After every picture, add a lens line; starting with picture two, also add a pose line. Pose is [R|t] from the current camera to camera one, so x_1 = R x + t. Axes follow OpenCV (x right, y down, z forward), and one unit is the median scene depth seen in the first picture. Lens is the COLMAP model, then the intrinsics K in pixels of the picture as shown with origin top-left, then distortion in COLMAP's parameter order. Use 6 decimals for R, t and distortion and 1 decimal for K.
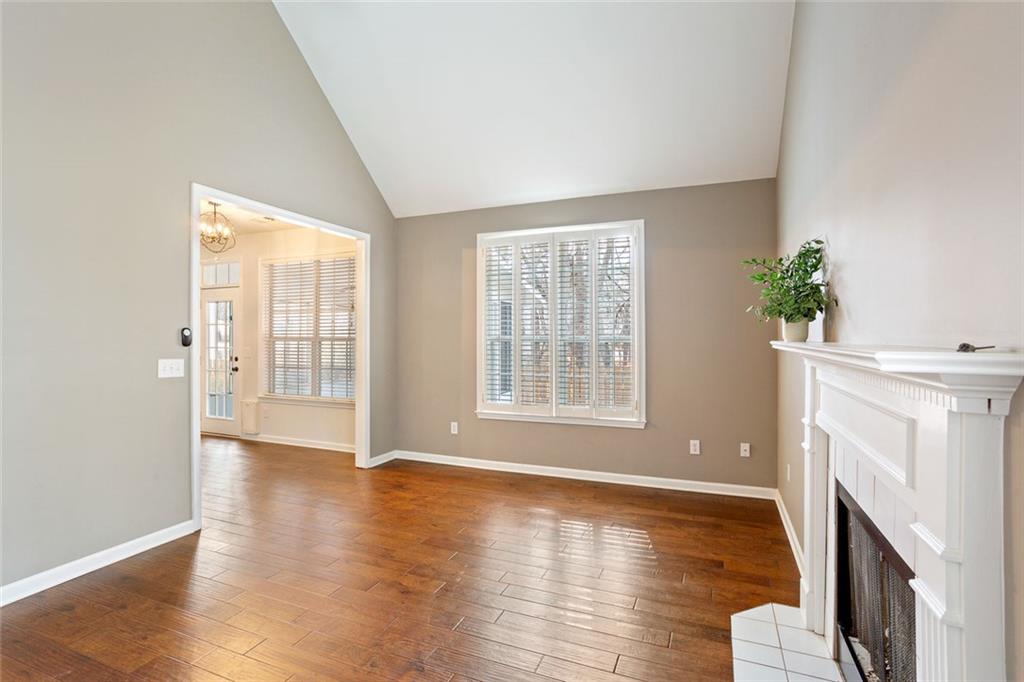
lens RADIAL K [[507.9, 0, 504.0], [0, 507.9, 337.6], [0, 0, 1]] dist [-0.025105, 0.017267]
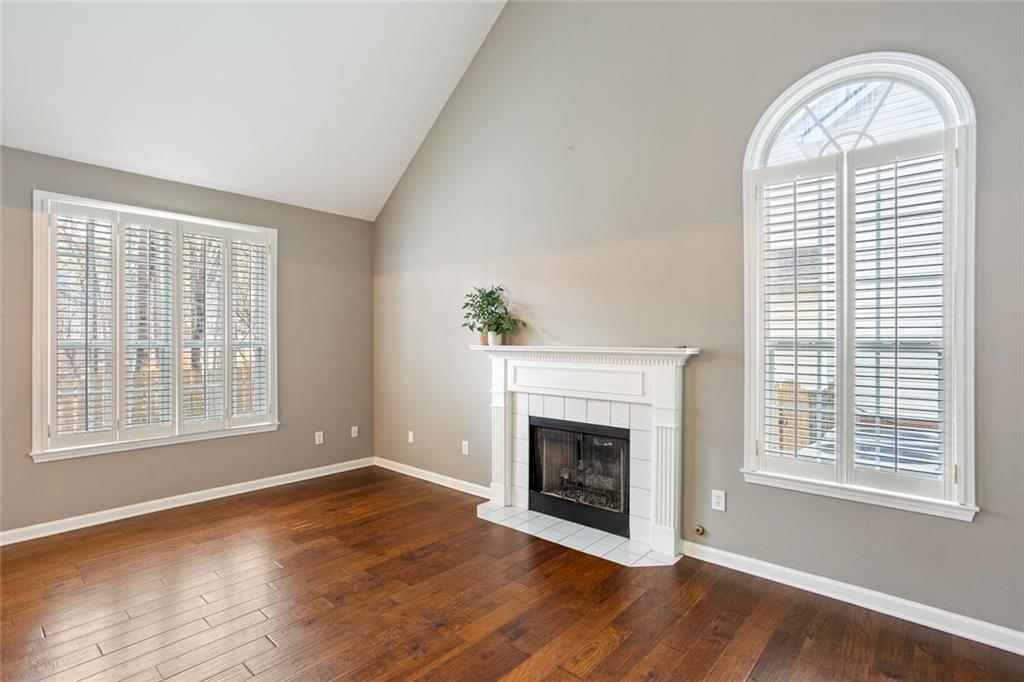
lens RADIAL K [[507.9, 0, 510.7], [0, 507.9, 334.9], [0, 0, 1]] dist [-0.025105, 0.017267]
pose [[0.311901, 0.012565, 0.950031, -0.563690], [0.004506, 0.999882, -0.014704, 0.001570], [-0.950104, 0.008867, 0.311808, 0.218393]]
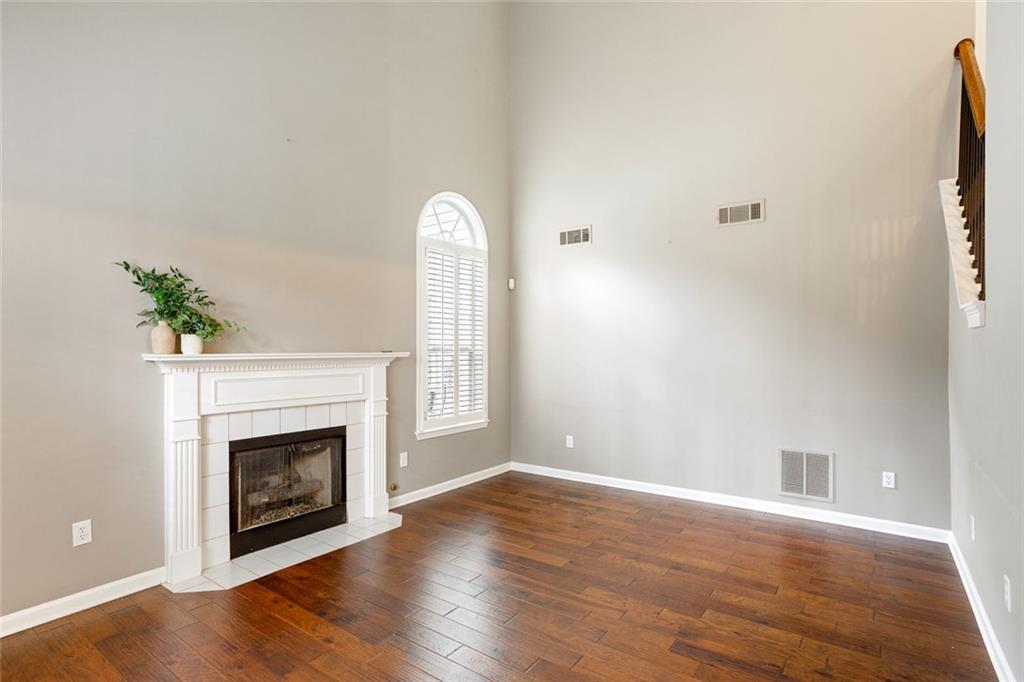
lens RADIAL K [[507.9, 0, 512.5], [0, 507.9, 339.9], [0, 0, 1]] dist [-0.025105, 0.017267]
pose [[-0.973919, 0.004636, 0.226847, -0.246934], [0.002992, 0.999967, -0.007592, -0.004621], [-0.226874, -0.006715, -0.973901, 1.067583]]
